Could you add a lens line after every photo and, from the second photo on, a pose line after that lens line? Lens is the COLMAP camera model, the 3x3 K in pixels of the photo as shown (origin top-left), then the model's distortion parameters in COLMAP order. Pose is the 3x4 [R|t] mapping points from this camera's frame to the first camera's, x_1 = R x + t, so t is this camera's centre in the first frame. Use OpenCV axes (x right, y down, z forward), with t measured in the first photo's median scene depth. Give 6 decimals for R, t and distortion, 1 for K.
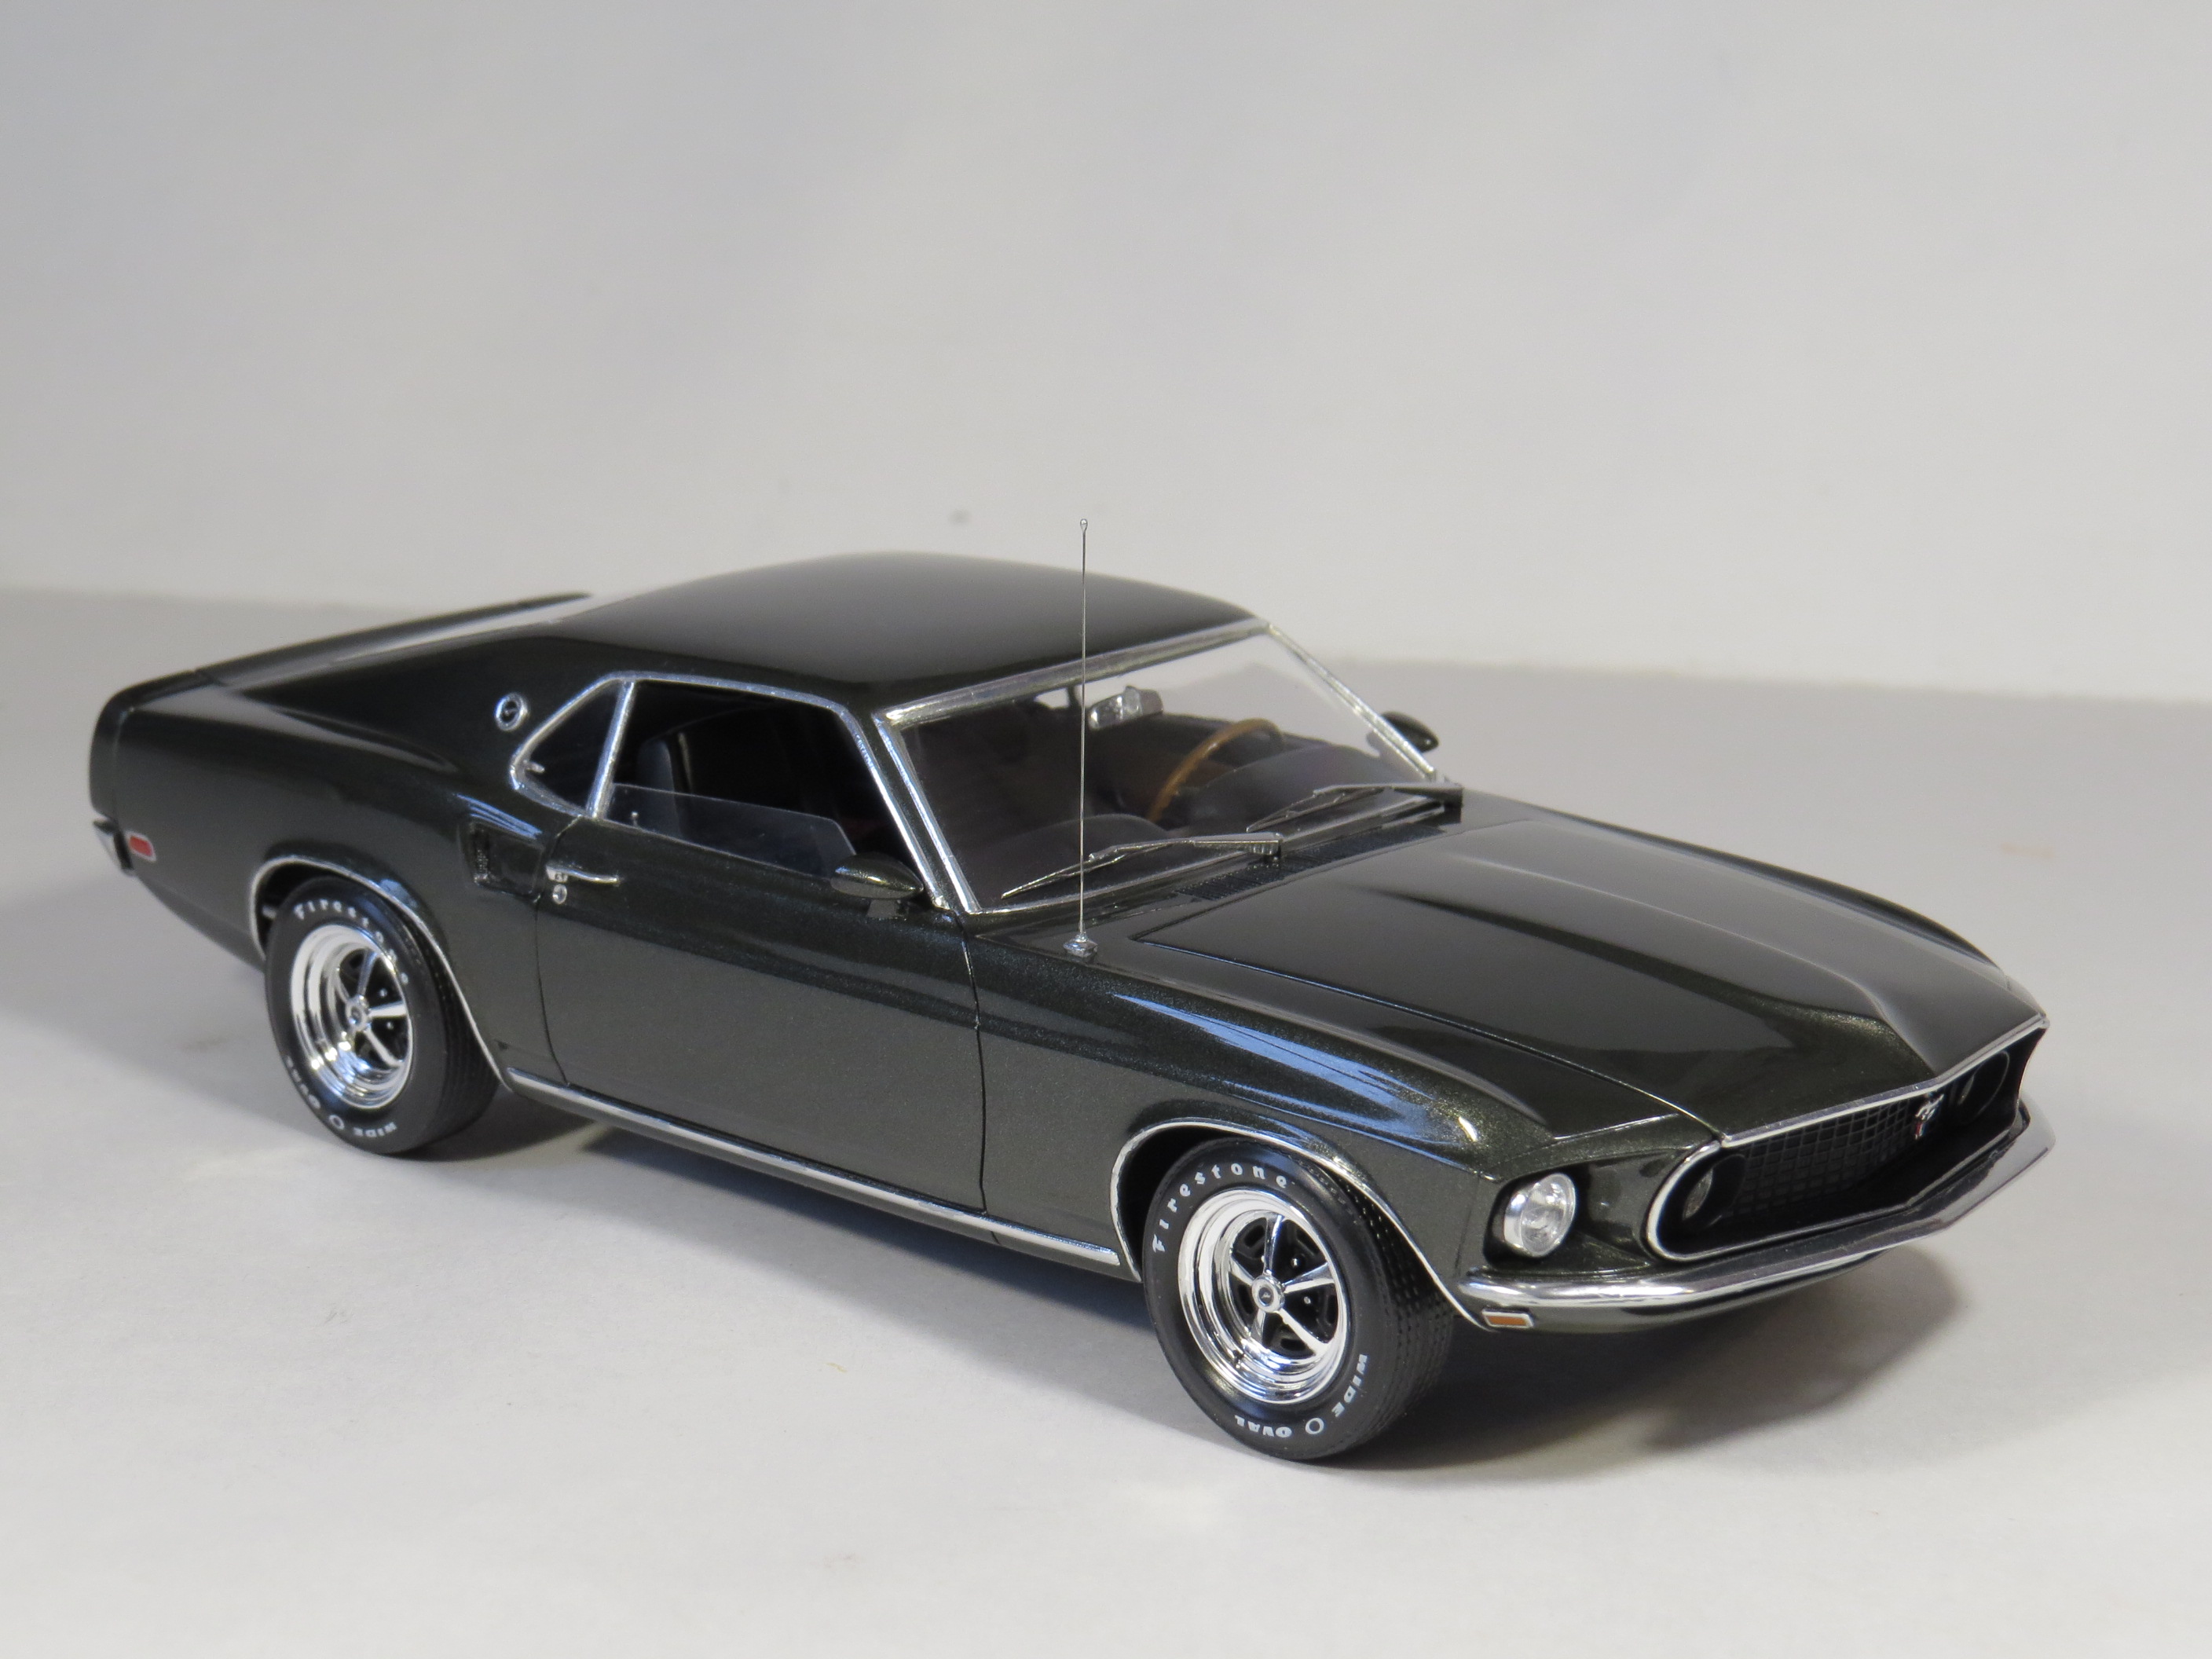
lens RADIAL K [[5368.3, 0, 1106.0], [0, 5368.3, 826.8], [0, 0, 1]] dist [-0.240997, 0.000000]
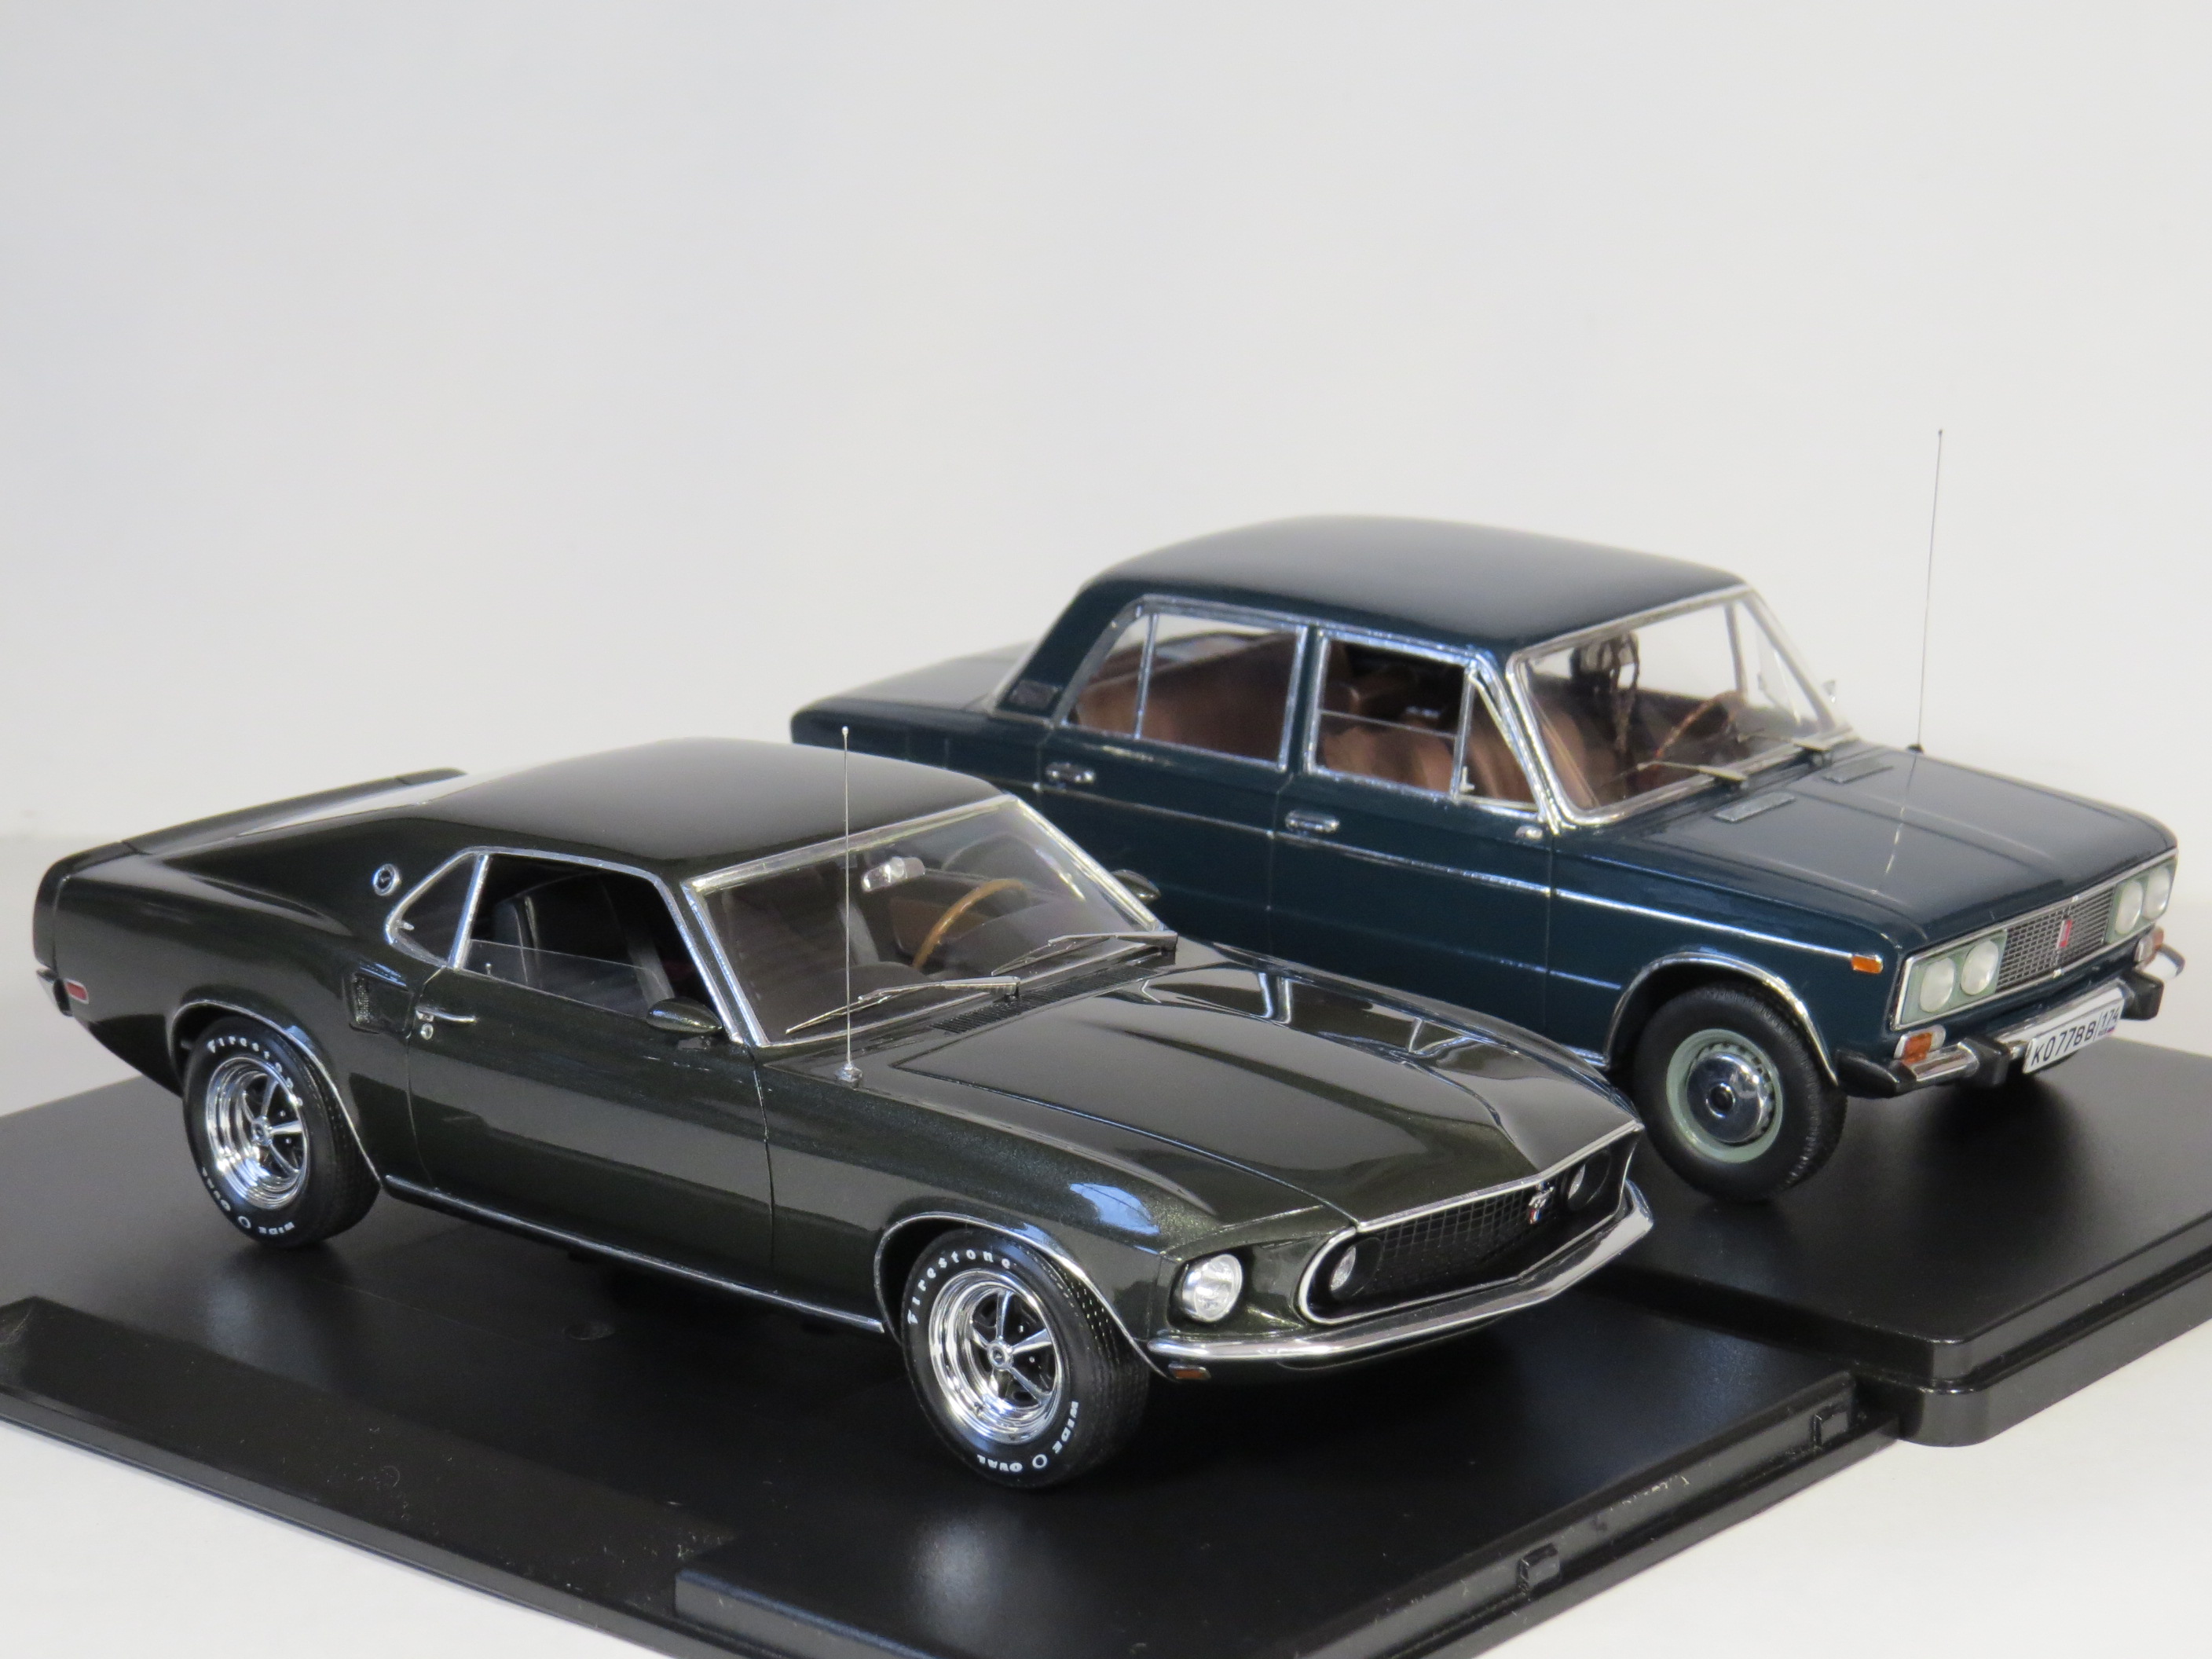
lens RADIAL K [[5368.3, 0, 1106.1], [0, 5368.3, 832.3], [0, 0, 1]] dist [-0.240997, 0.000000]
pose [[0.999783, -0.010349, 0.018088, 0.031774], [0.010626, 0.999827, -0.015247, -0.013227], [-0.017927, 0.015436, 0.999720, -0.223494]]
